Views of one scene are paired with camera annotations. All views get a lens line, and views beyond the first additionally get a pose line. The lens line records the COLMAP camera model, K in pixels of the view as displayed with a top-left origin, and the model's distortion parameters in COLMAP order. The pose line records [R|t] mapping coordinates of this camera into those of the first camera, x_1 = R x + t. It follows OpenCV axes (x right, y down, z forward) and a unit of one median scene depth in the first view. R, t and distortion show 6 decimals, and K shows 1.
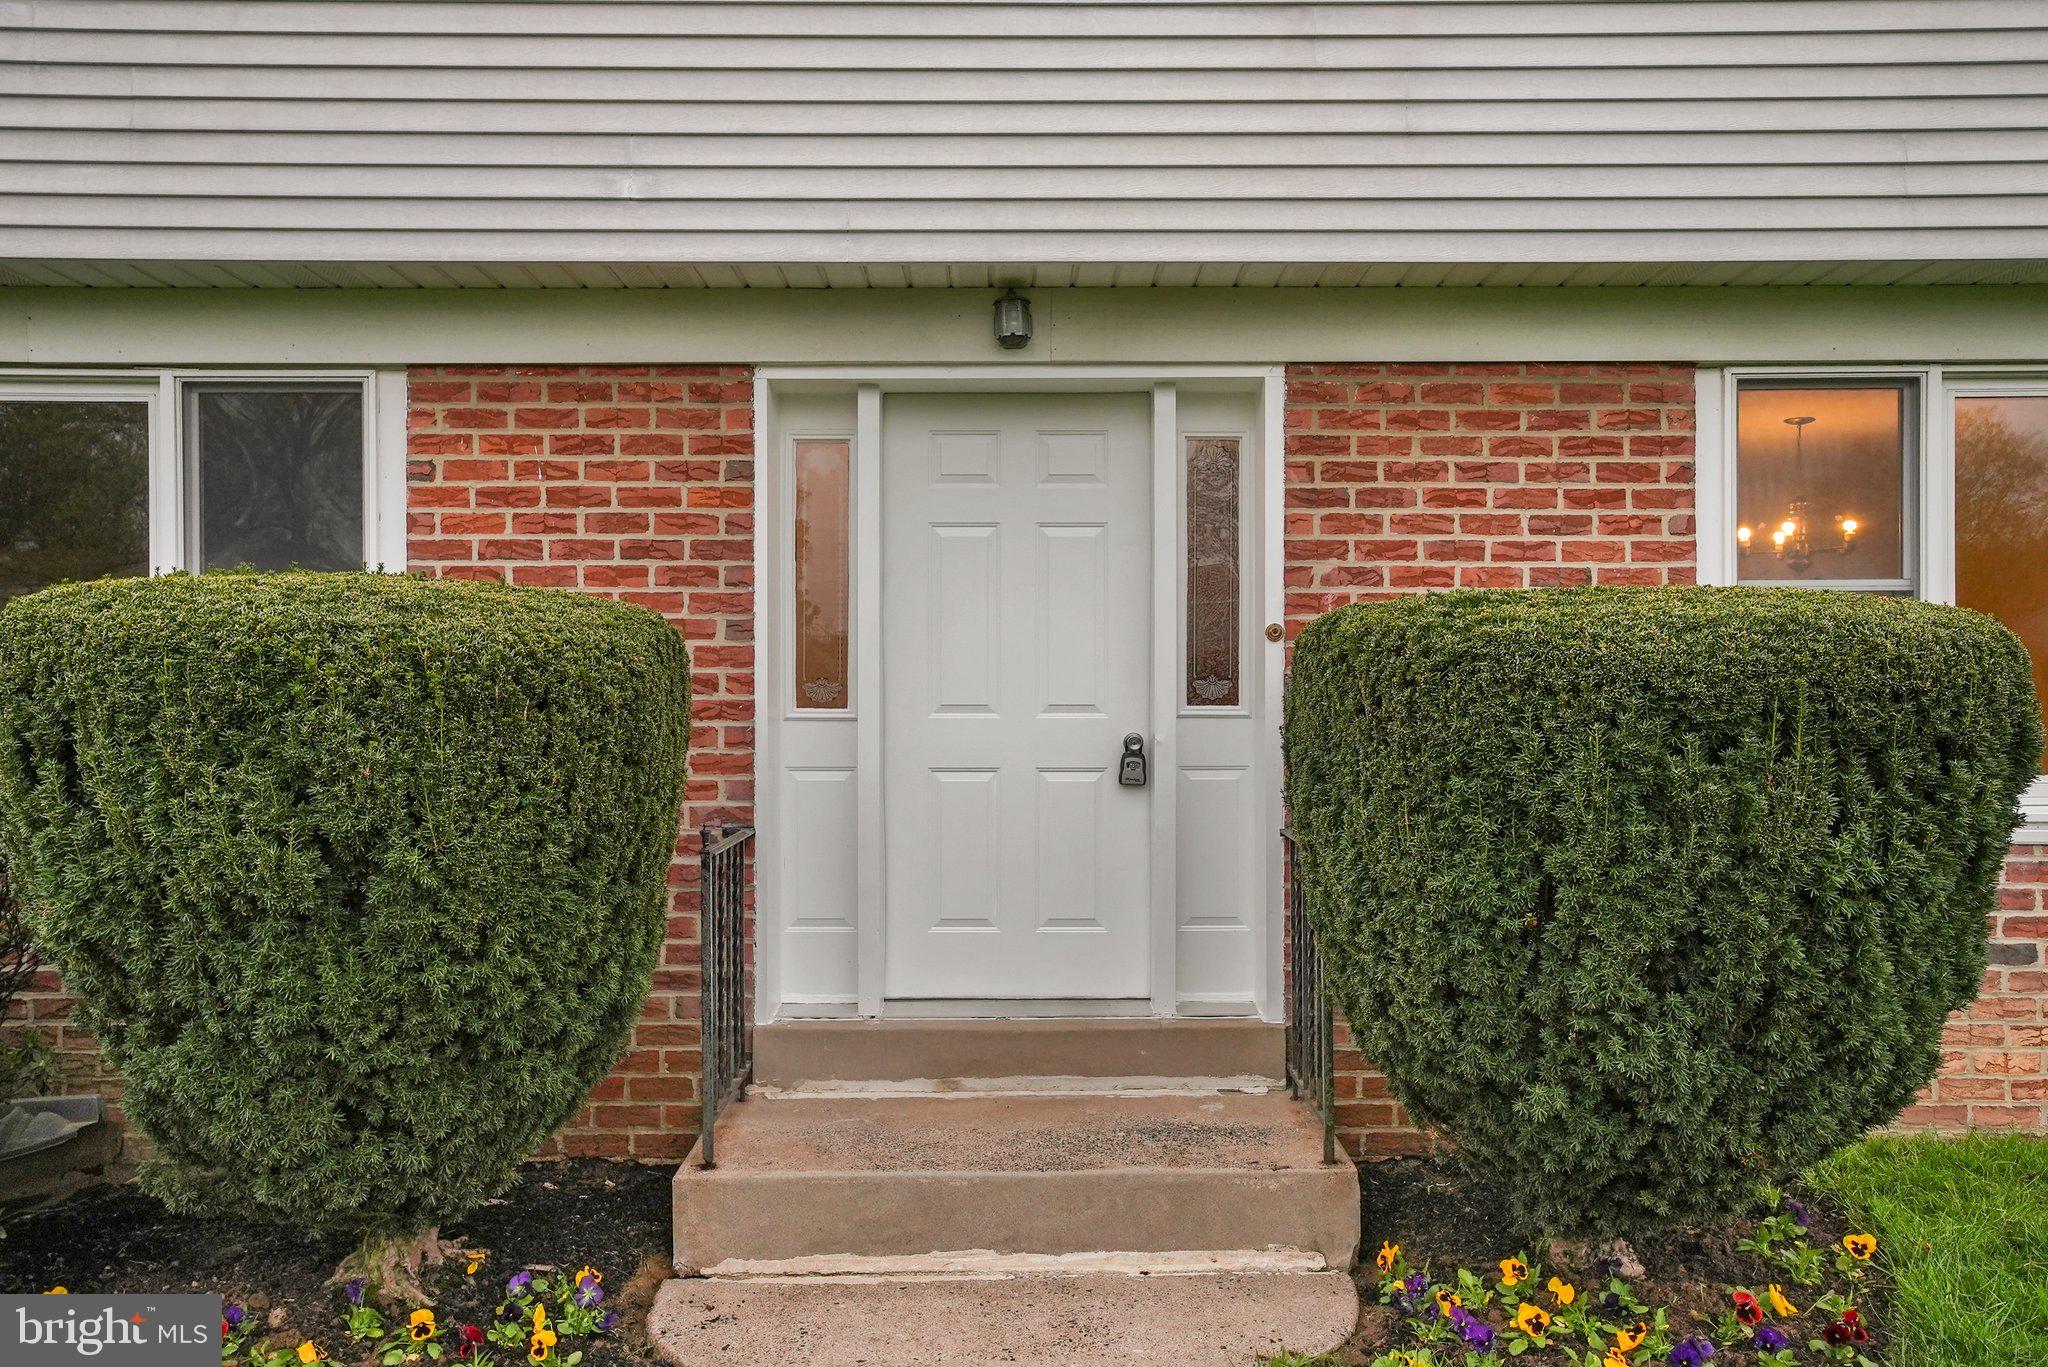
lens RADIAL K [[1471.1, 0, 1024.7], [0, 1471.1, 699.7], [0, 0, 1]] dist [0.004757, 0.001085]
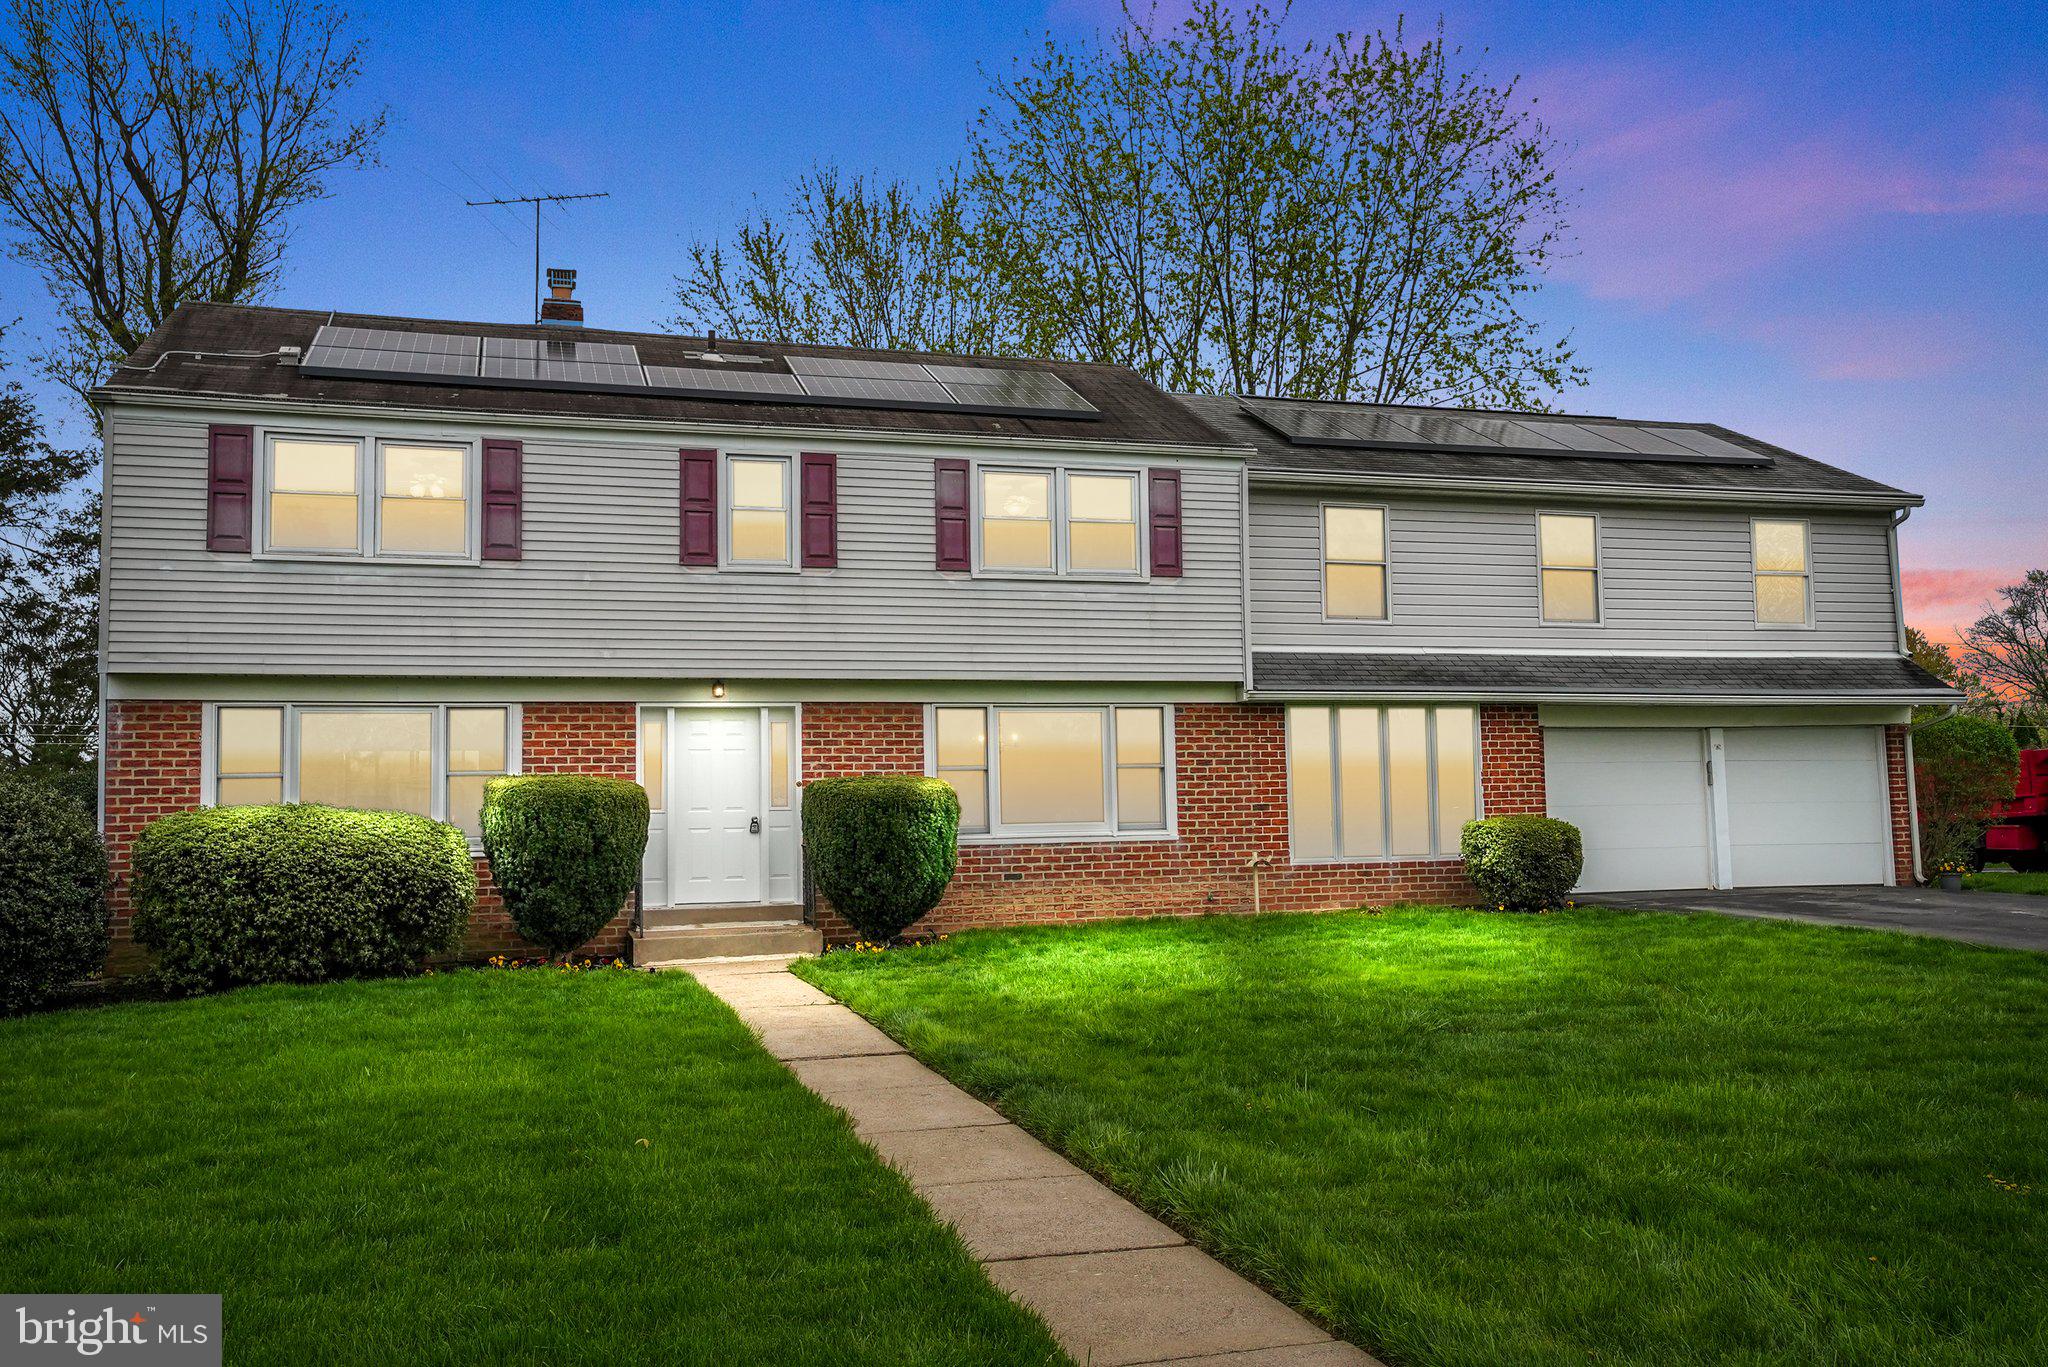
lens RADIAL K [[1740.2, 0, 1017.0], [0, 1740.2, 682.9], [0, 0, 1]] dist [0.029394, 0.006374]
pose [[0.957700, 0.006109, 0.287704, -0.480762], [0.015652, 0.997189, -0.073278, 0.021136], [-0.287343, 0.074681, 0.954912, -2.850340]]
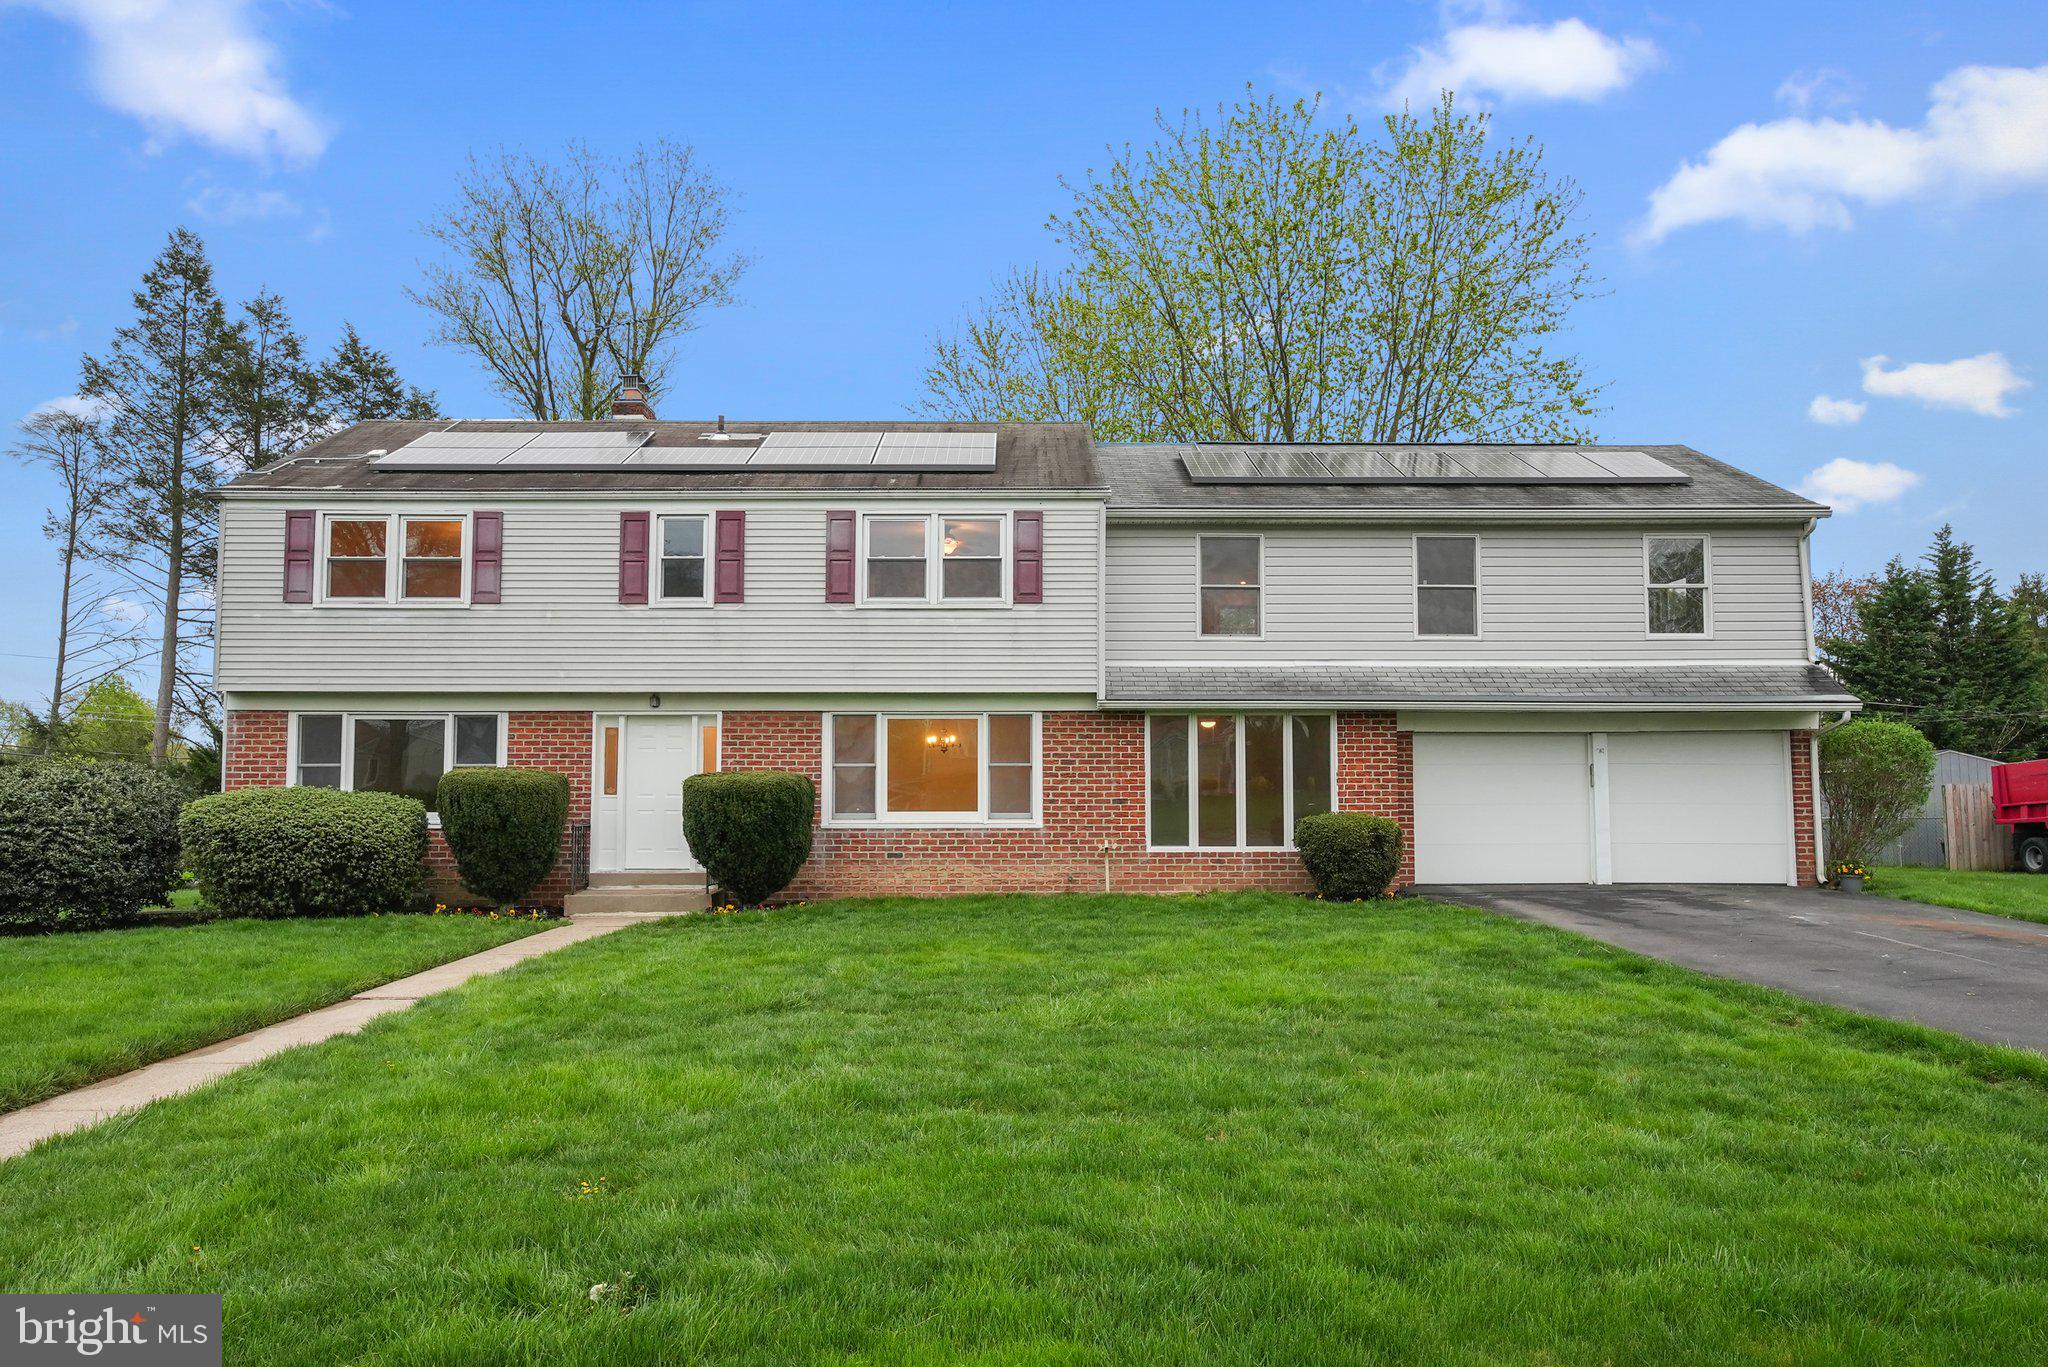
lens RADIAL K [[1406.3, 0, 1018.0], [0, 1406.3, 698.4], [0, 0, 1]] dist [-0.009635, 0.001996]
pose [[0.999999, 0.000549, -0.001443, 1.006292], [-0.000644, 0.997763, -0.066849, -0.001803], [0.001403, 0.066850, 0.997762, -2.905353]]
